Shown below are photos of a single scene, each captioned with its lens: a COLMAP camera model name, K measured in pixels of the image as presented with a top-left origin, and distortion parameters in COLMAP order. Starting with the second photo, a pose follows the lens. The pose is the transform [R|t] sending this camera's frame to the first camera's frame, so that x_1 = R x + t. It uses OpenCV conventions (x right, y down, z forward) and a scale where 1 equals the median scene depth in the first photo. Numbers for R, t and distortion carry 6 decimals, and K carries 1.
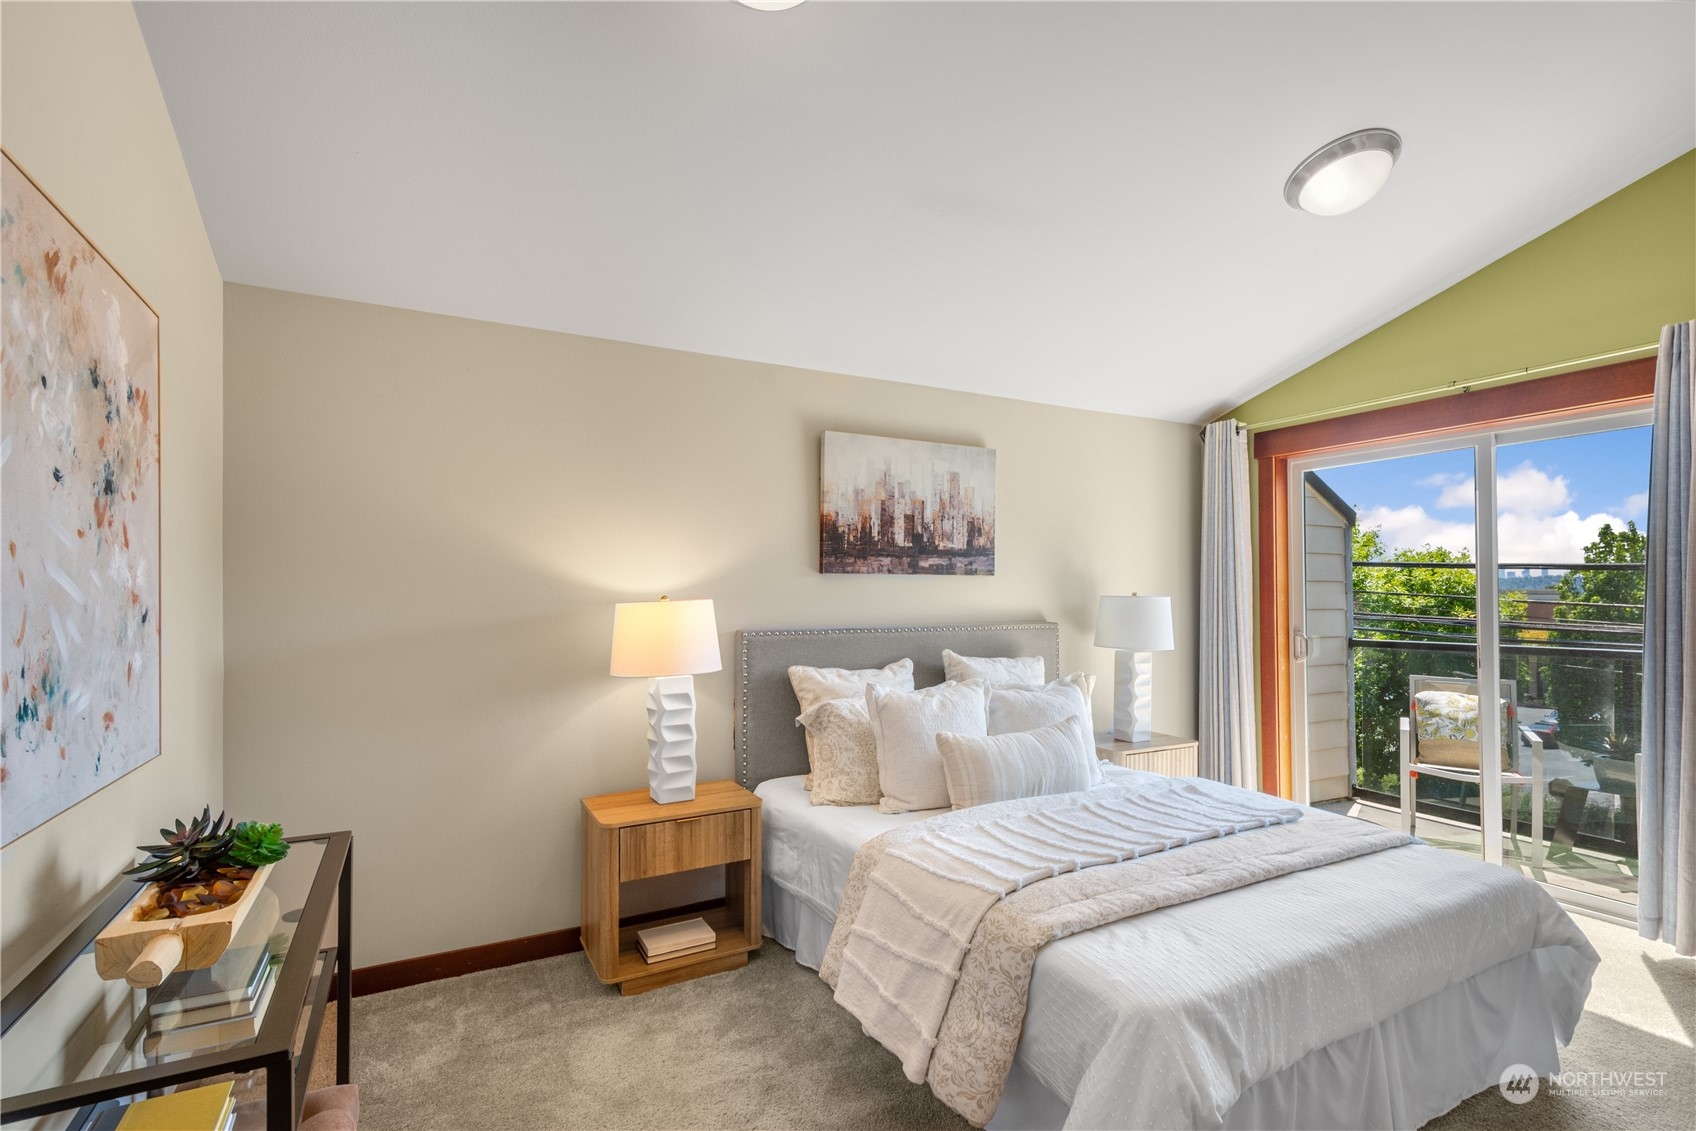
lens RADIAL K [[837.2, 0, 853.6], [0, 837.2, 581.1], [0, 0, 1]] dist [0.000897, -0.000132]
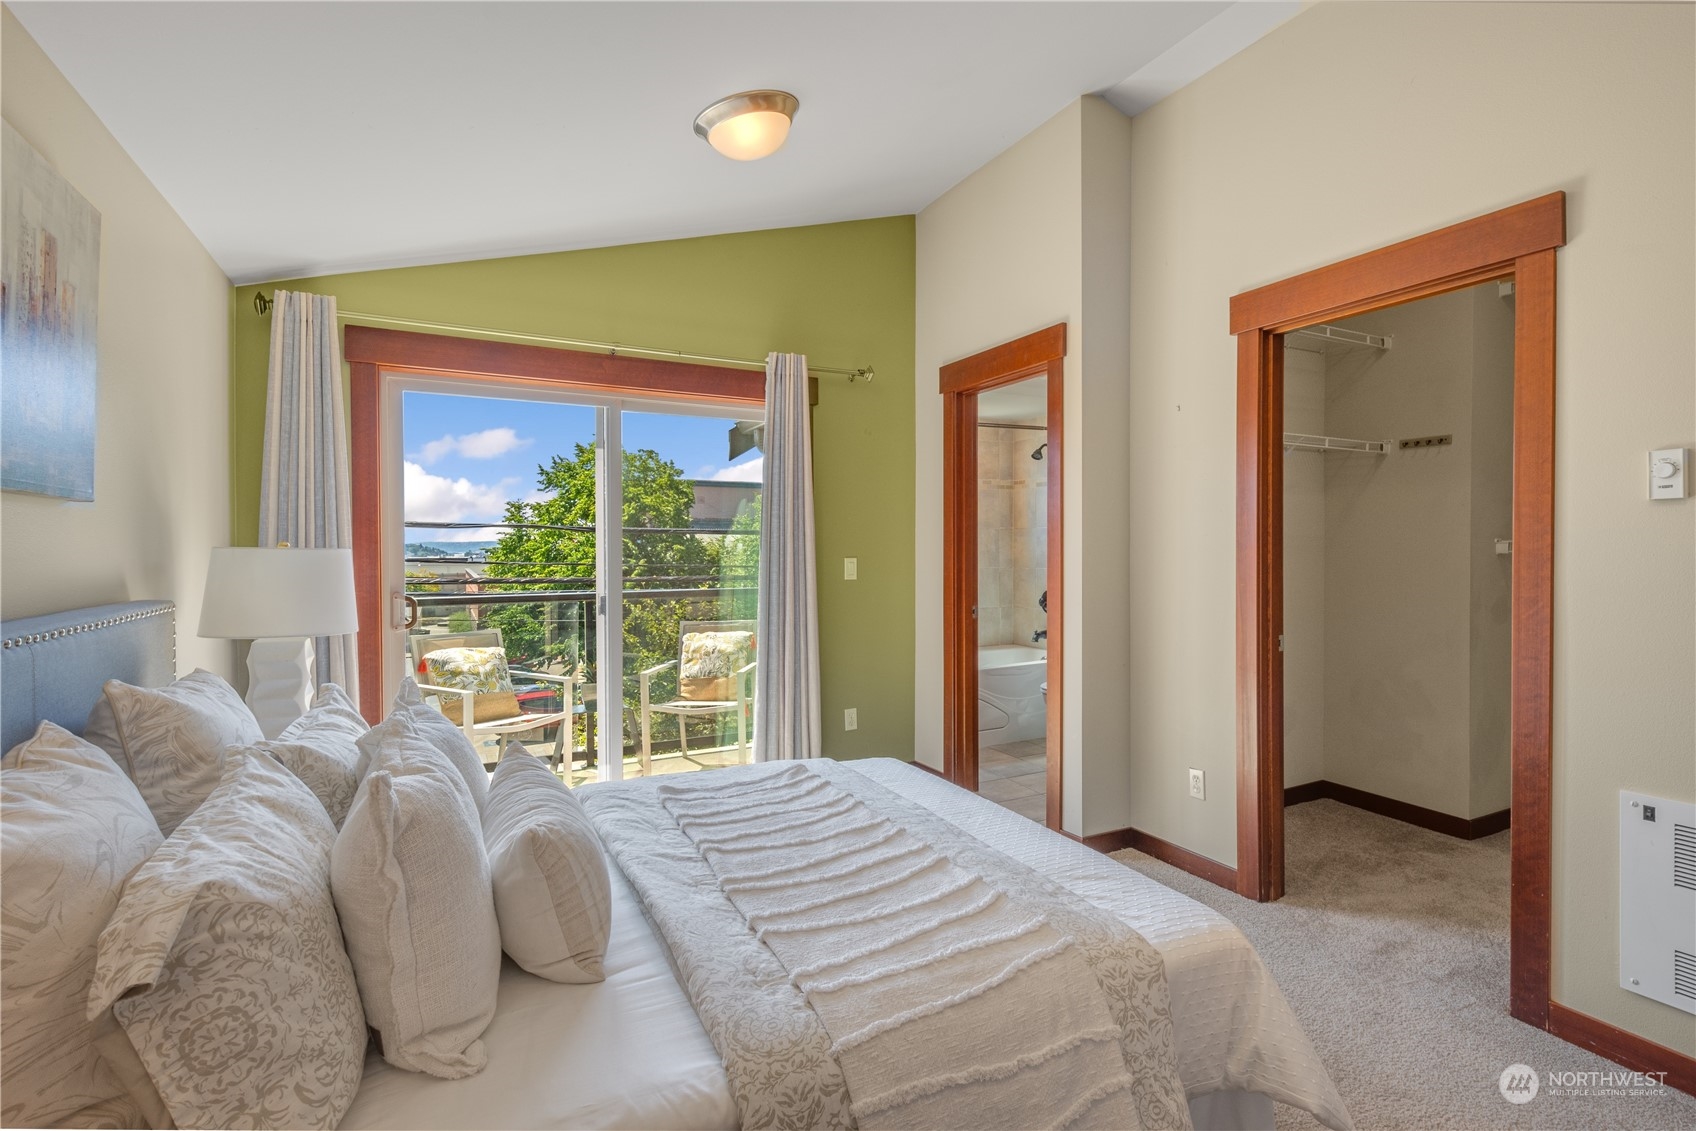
lens RADIAL K [[837.2, 0, 851.4], [0, 837.2, 550.4], [0, 0, 1]] dist [0.000897, -0.000132]
pose [[-0.036885, -0.001609, 0.999318, -0.422850], [-0.015989, 0.999872, 0.001020, 0.019232], [-0.999192, -0.015941, -0.036906, 0.923816]]
